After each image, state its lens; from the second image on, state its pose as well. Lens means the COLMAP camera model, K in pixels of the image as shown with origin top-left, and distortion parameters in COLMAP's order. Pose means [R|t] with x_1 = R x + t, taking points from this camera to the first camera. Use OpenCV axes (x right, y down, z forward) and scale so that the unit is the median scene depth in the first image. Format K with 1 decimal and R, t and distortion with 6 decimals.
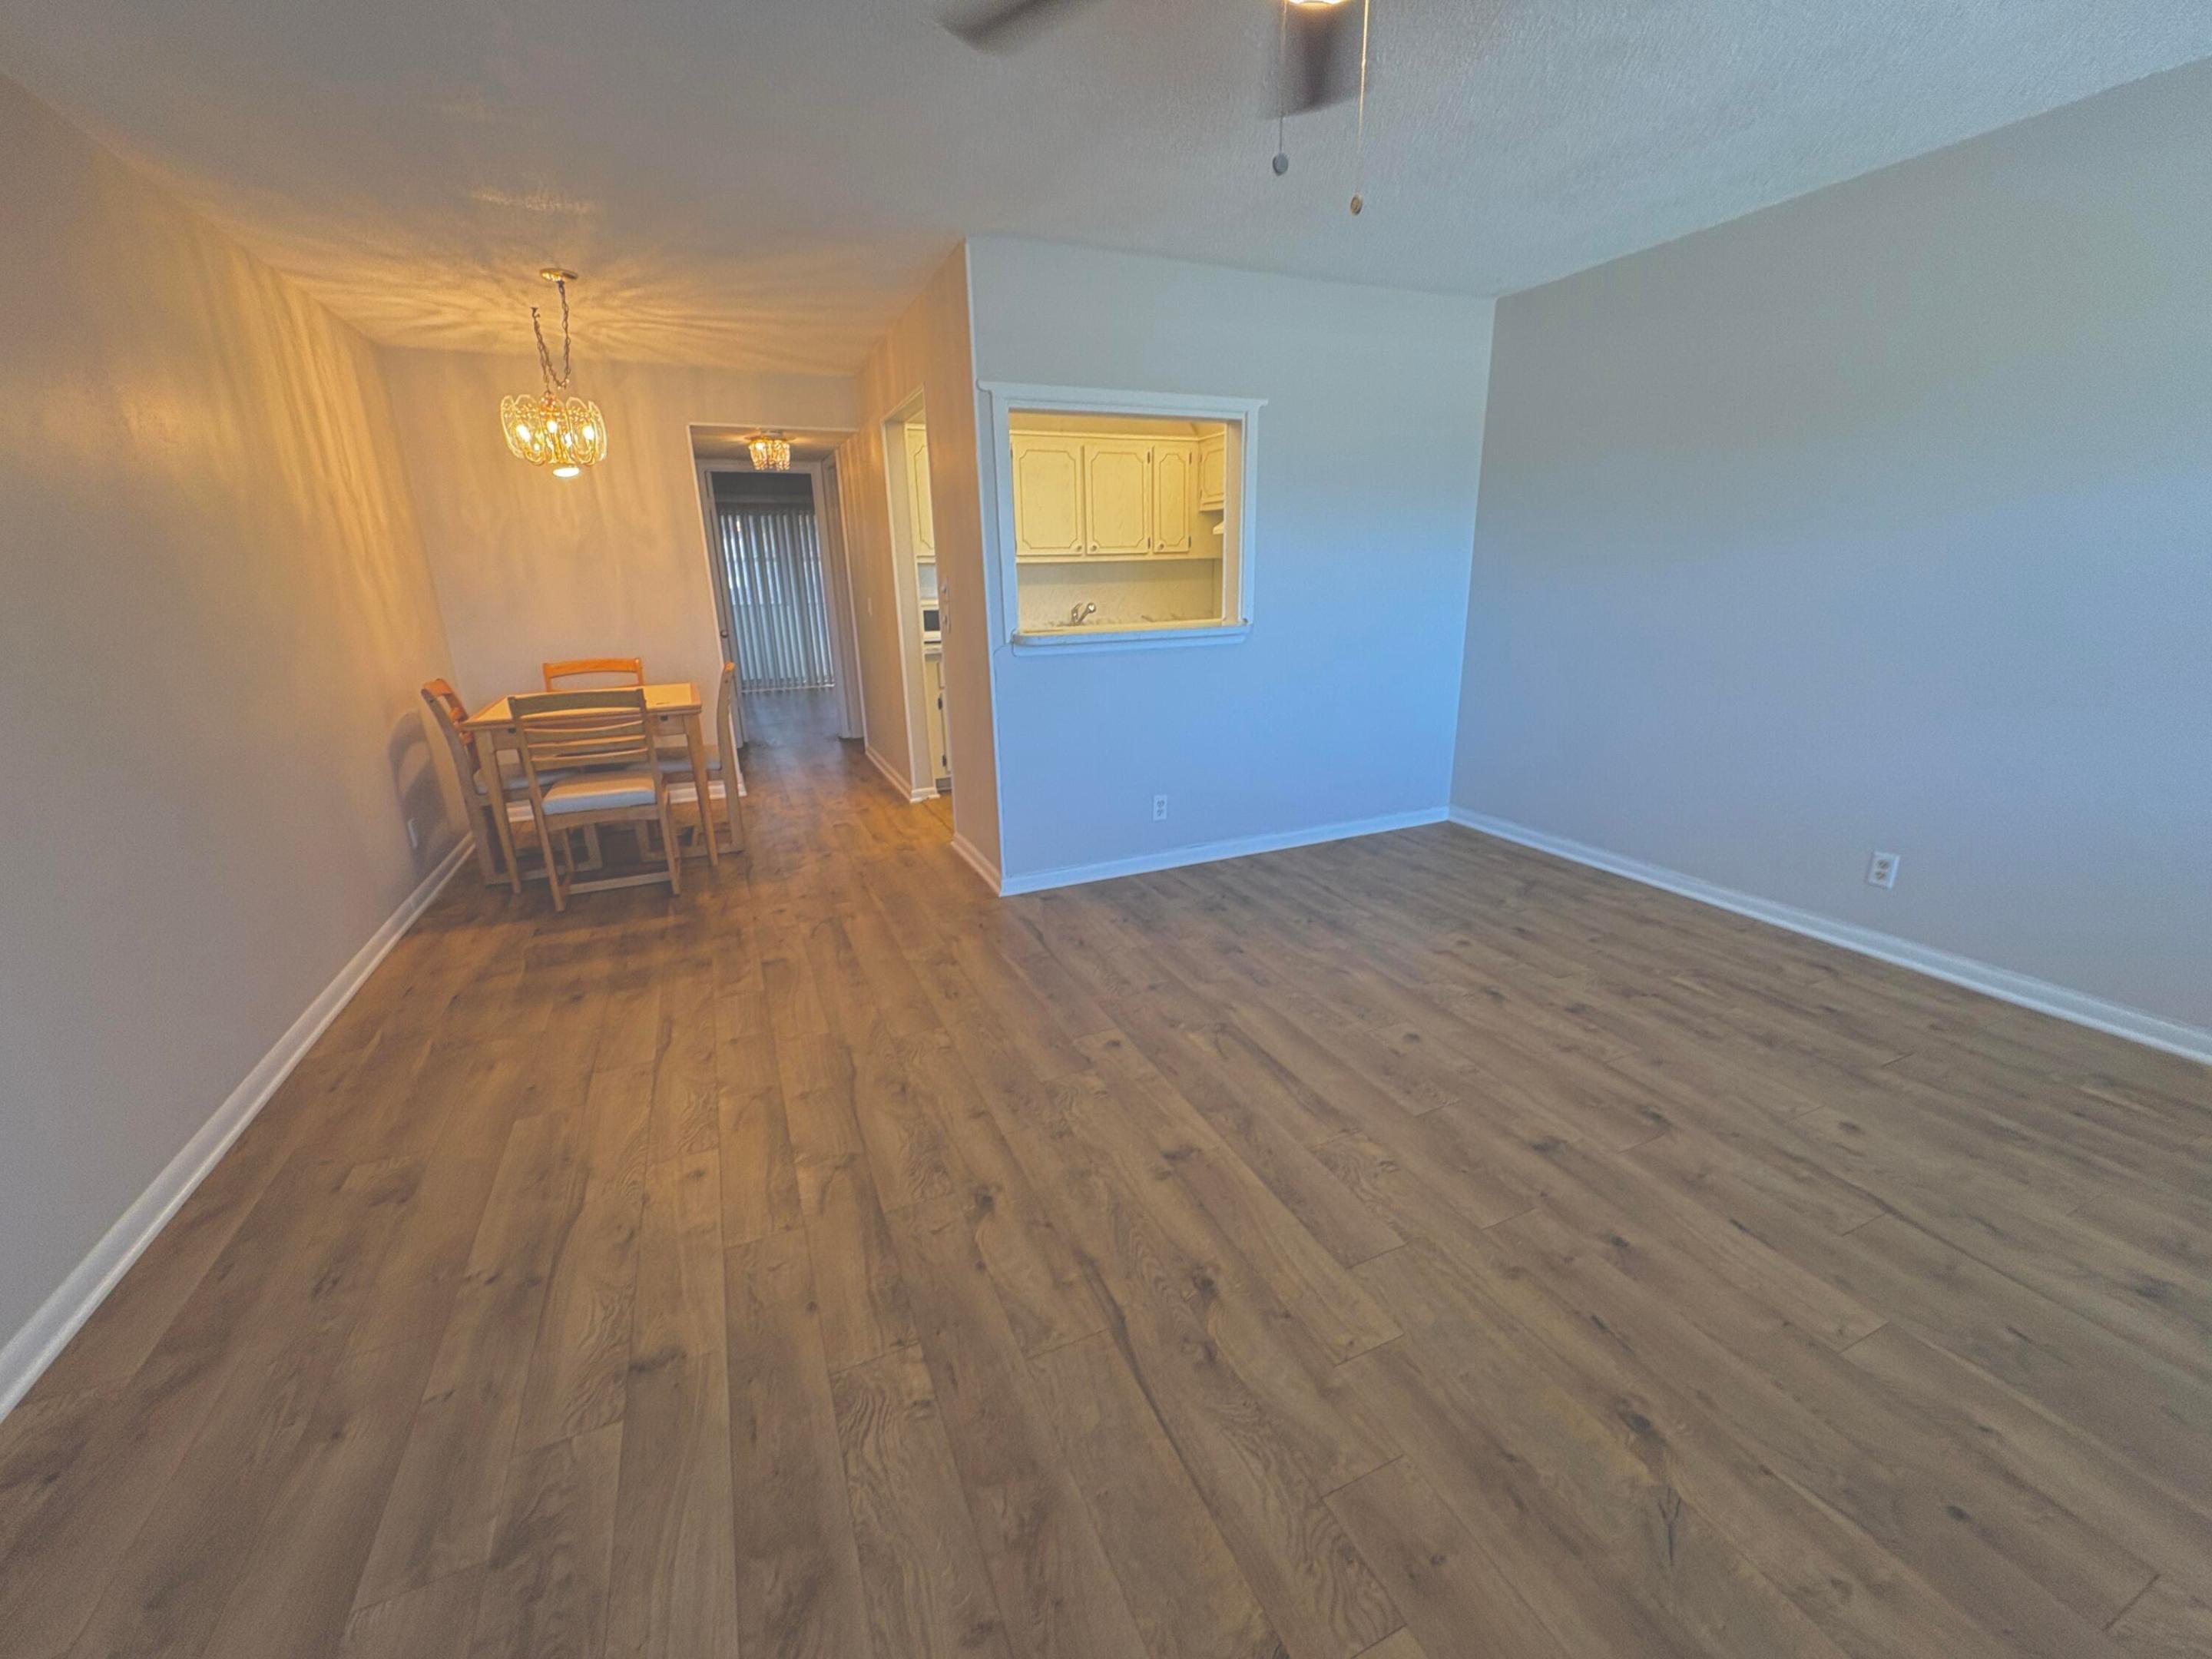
lens RADIAL K [[884.6, 0, 1104.5], [0, 884.6, 826.0], [0, 0, 1]] dist [0.001857, 0.000020]
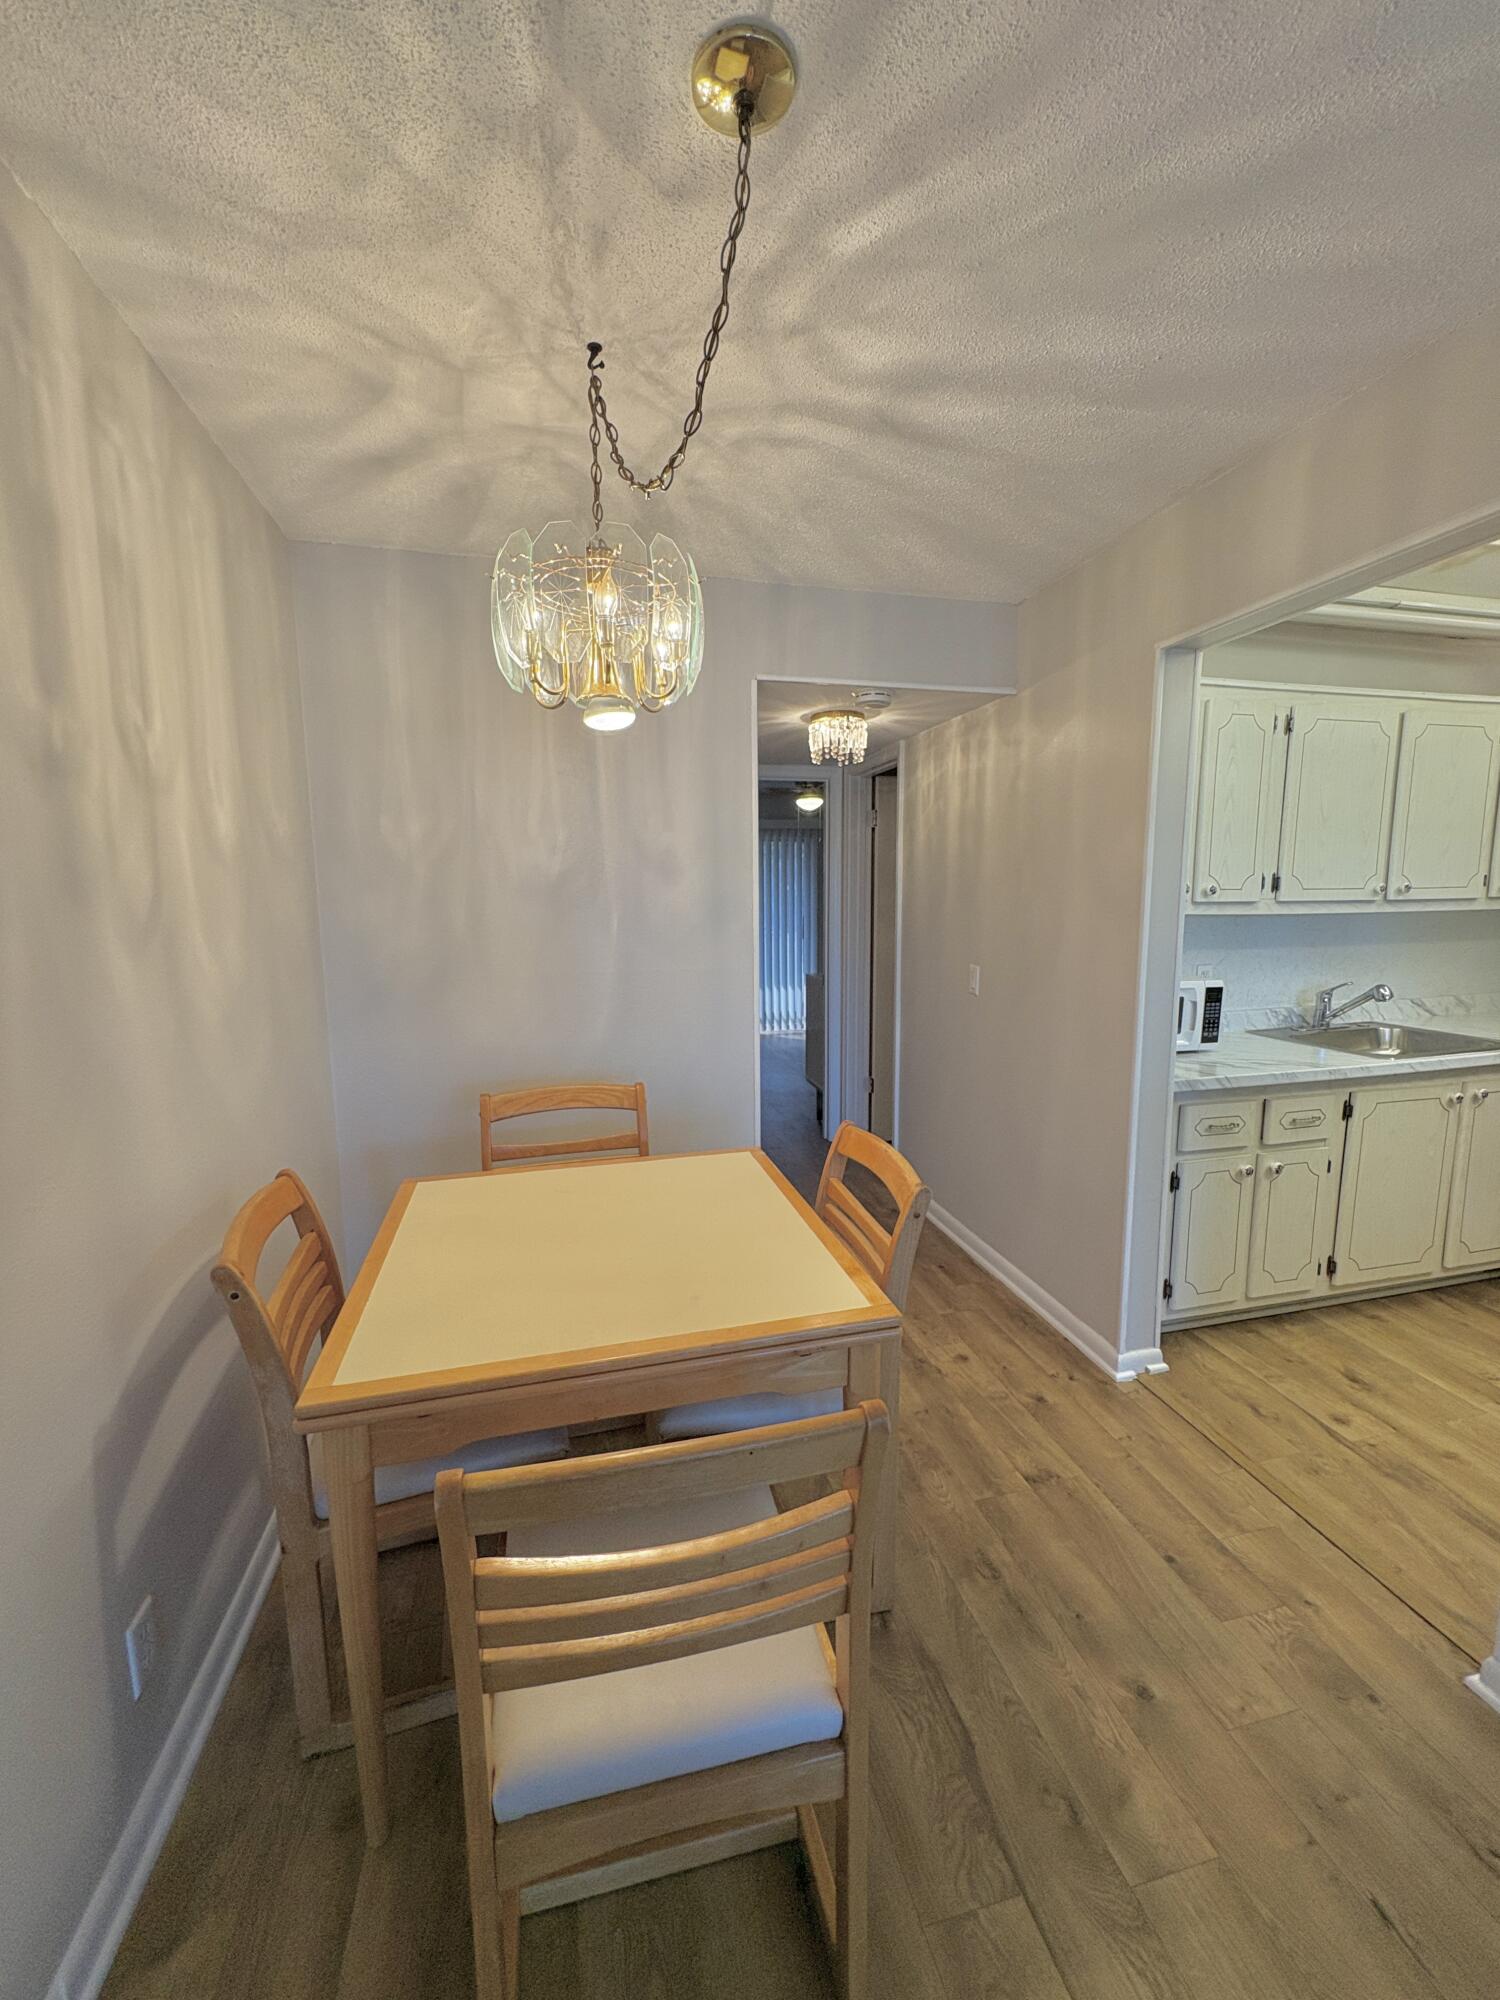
lens RADIAL K [[799.8, 0, 754.4], [0, 799.8, 1006.7], [0, 0, 1]] dist [0.001857, 0.000020]
pose [[0.983539, 0.039184, -0.176397, -0.058599], [-0.062922, 0.989376, -0.131057, -0.027527], [0.169387, 0.139999, 0.975555, 0.082658]]
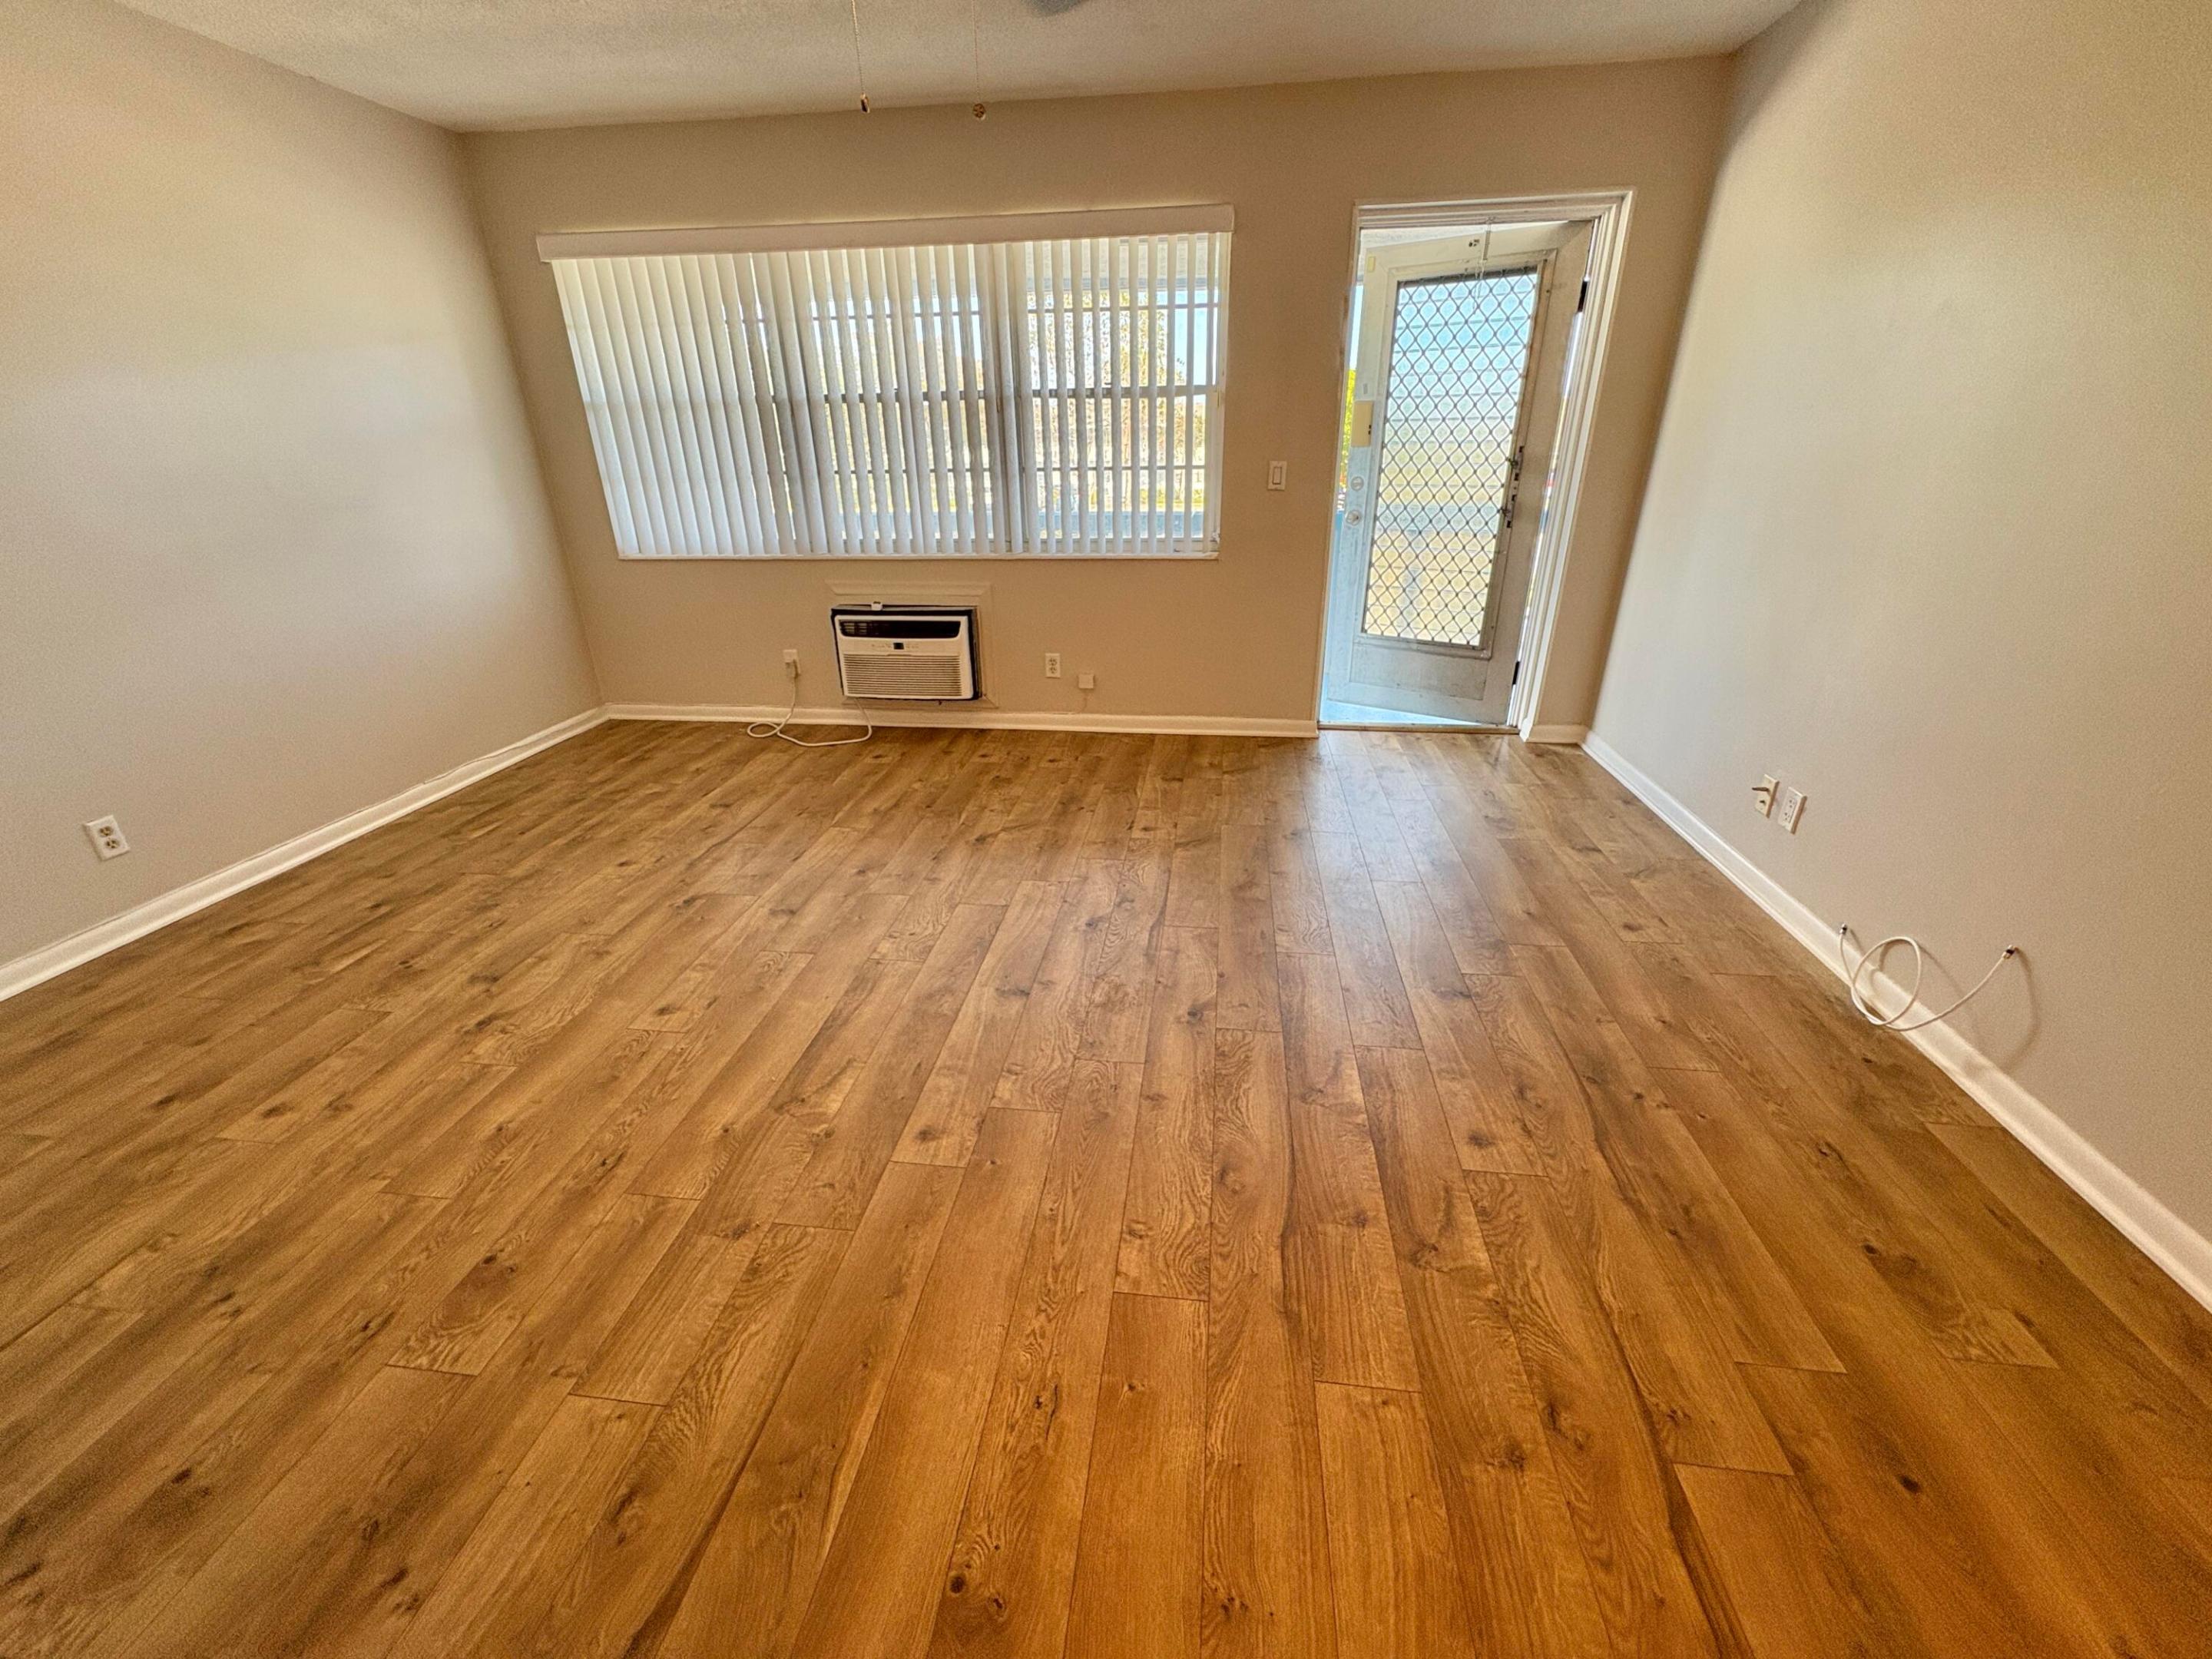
lens RADIAL K [[884.6, 0, 1107.8], [0, 884.6, 828.4], [0, 0, 1]] dist [0.001857, 0.000020]
pose [[-0.855190, -0.178052, 0.486773, -0.489553], [0.177091, 0.782255, 0.597257, -0.405665], [-0.487124, 0.596971, -0.637445, 1.463695]]
